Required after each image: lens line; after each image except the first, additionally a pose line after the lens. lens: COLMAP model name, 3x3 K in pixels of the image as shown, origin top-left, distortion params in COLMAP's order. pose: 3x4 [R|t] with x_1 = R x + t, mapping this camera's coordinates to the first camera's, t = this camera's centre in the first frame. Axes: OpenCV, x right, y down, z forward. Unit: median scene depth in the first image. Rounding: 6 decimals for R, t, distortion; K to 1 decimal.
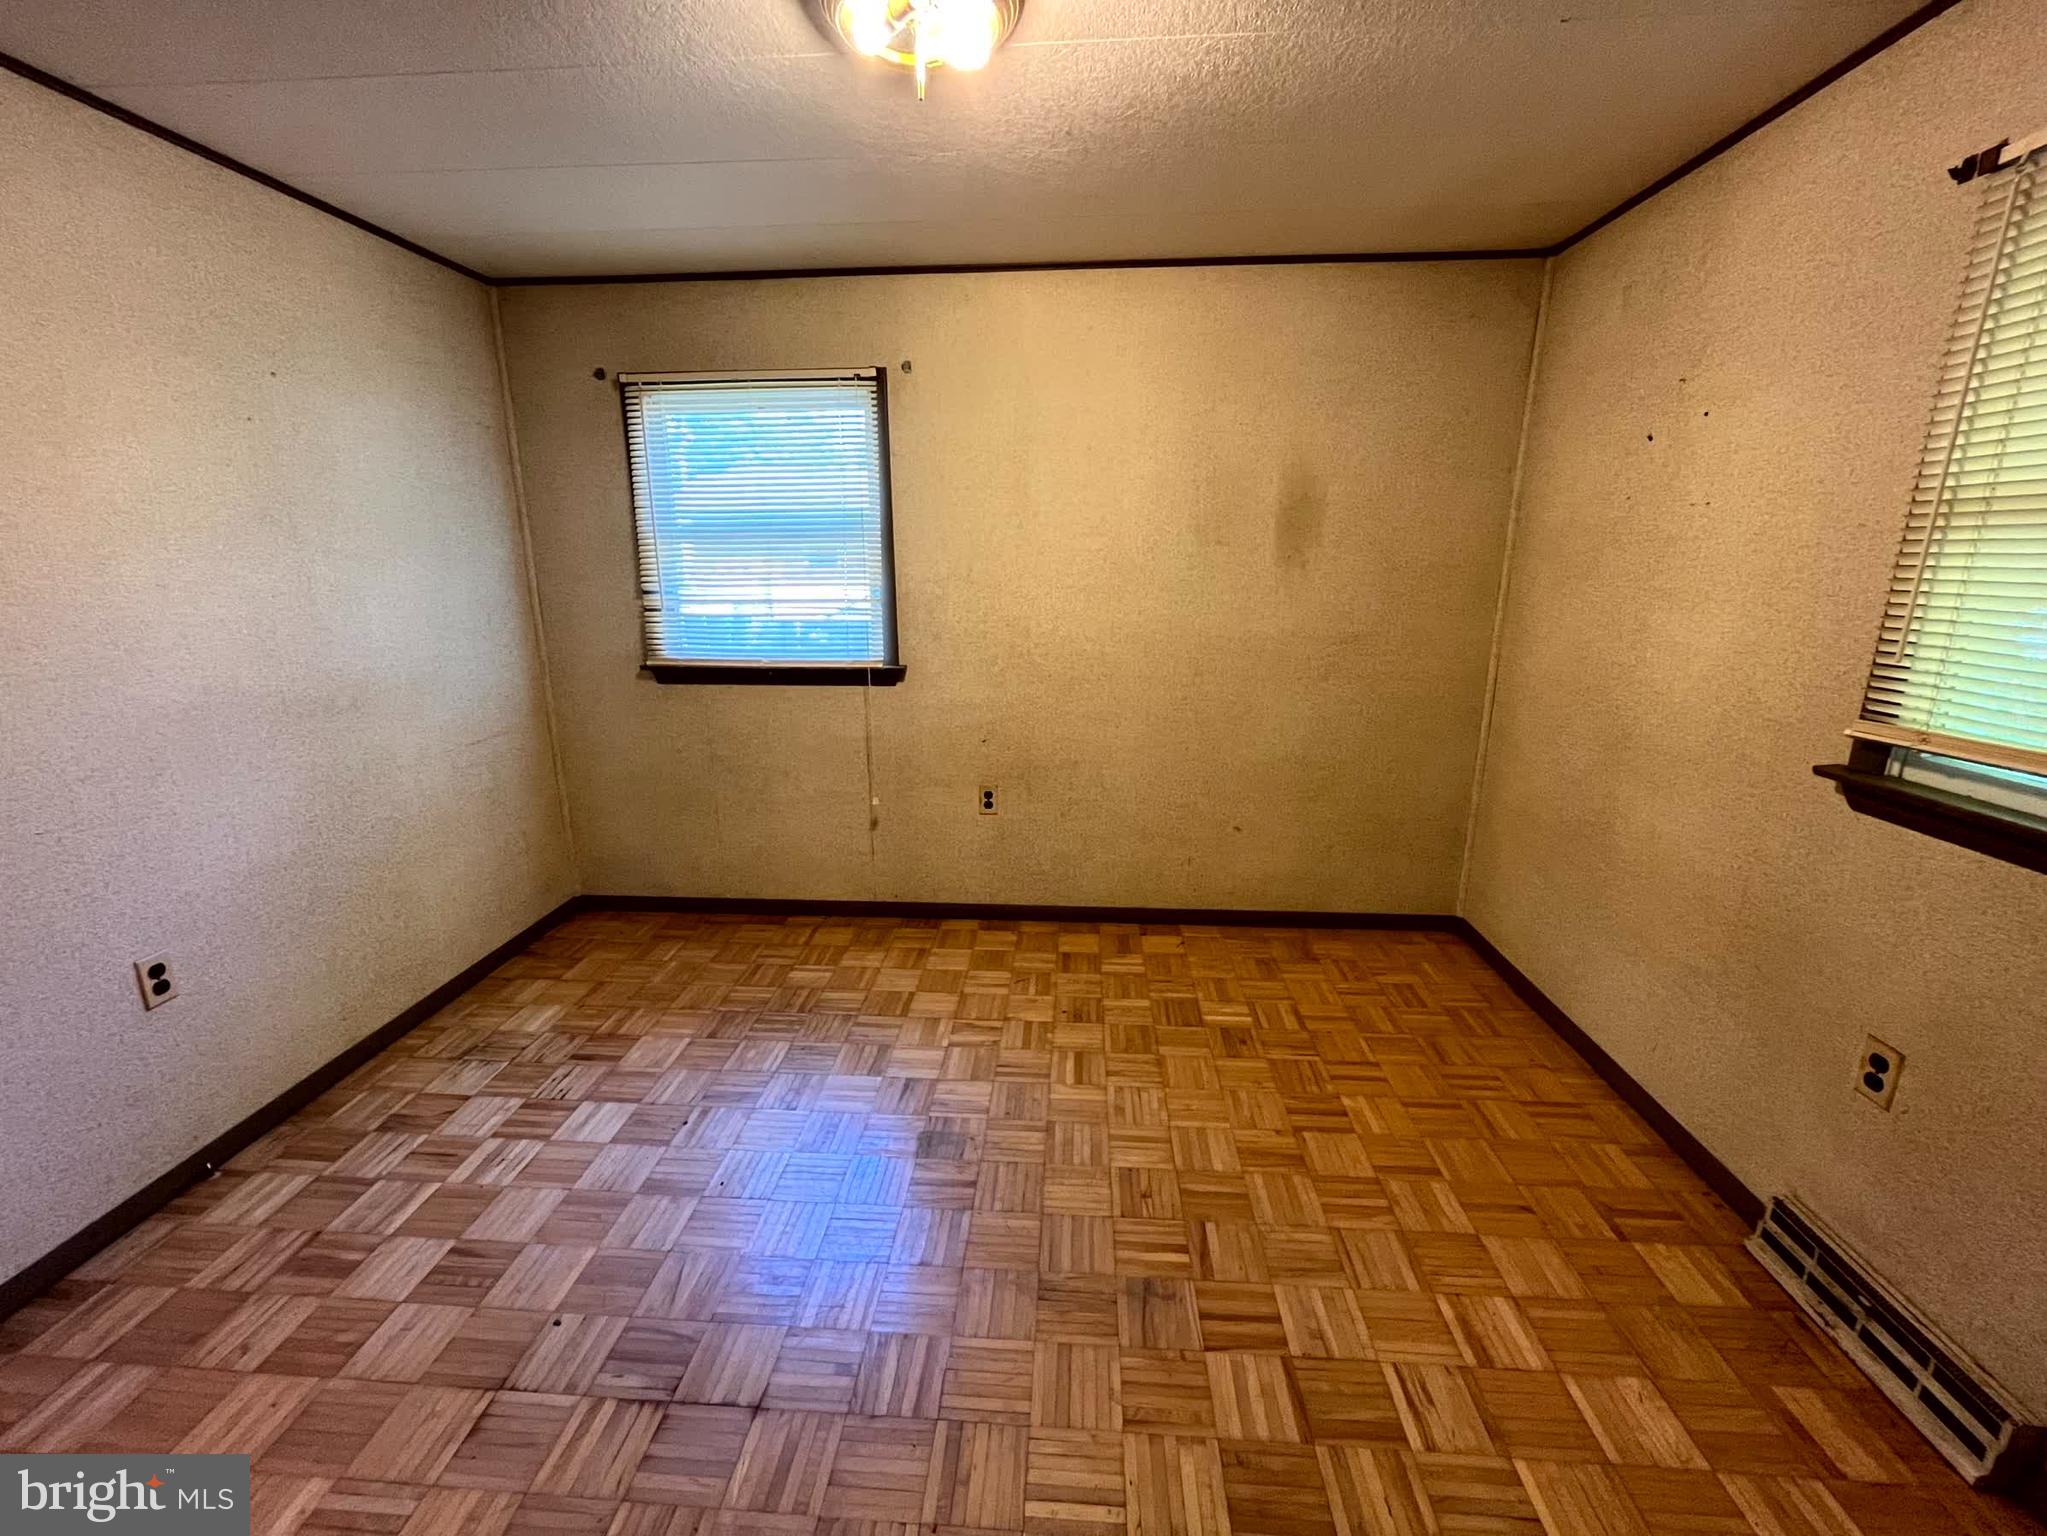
lens RADIAL K [[835.5, 0, 1010.9], [0, 835.5, 766.2], [0, 0, 1]] dist [-0.003587, 0.000455]
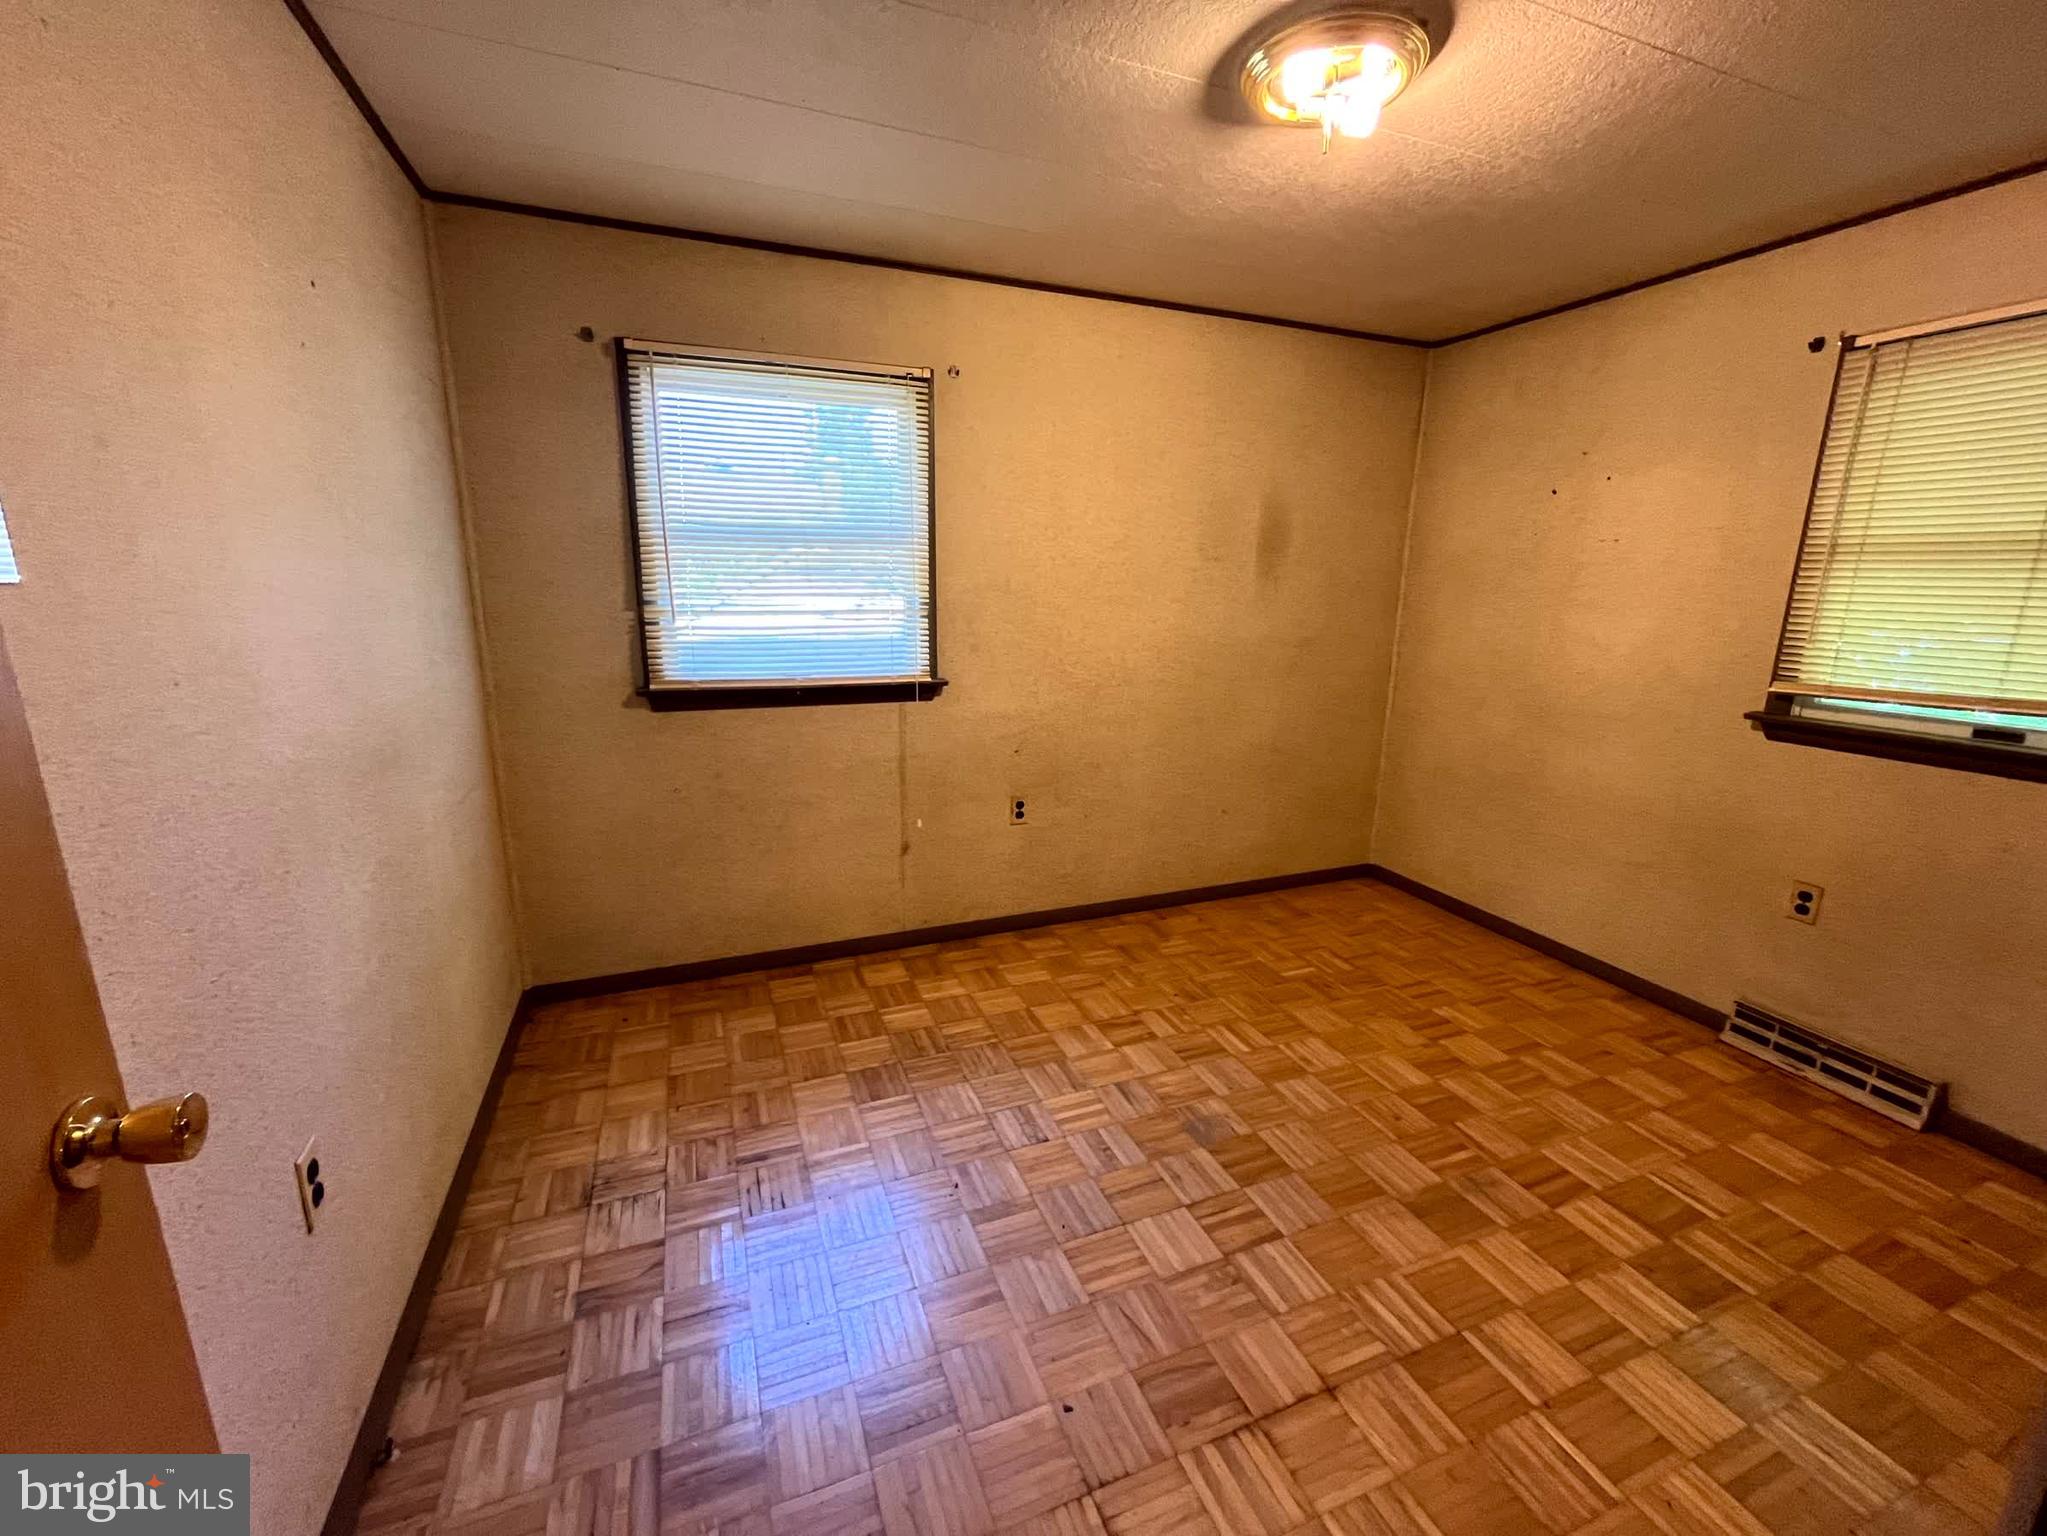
lens RADIAL K [[835.5, 0, 1031.4], [0, 835.5, 765.1], [0, 0, 1]] dist [-0.003587, 0.000455]
pose [[0.899513, -0.081386, 0.429246, -0.529536], [0.090132, 0.995930, -0.000046, -0.013948], [-0.427495, 0.038730, 0.903188, 0.105729]]
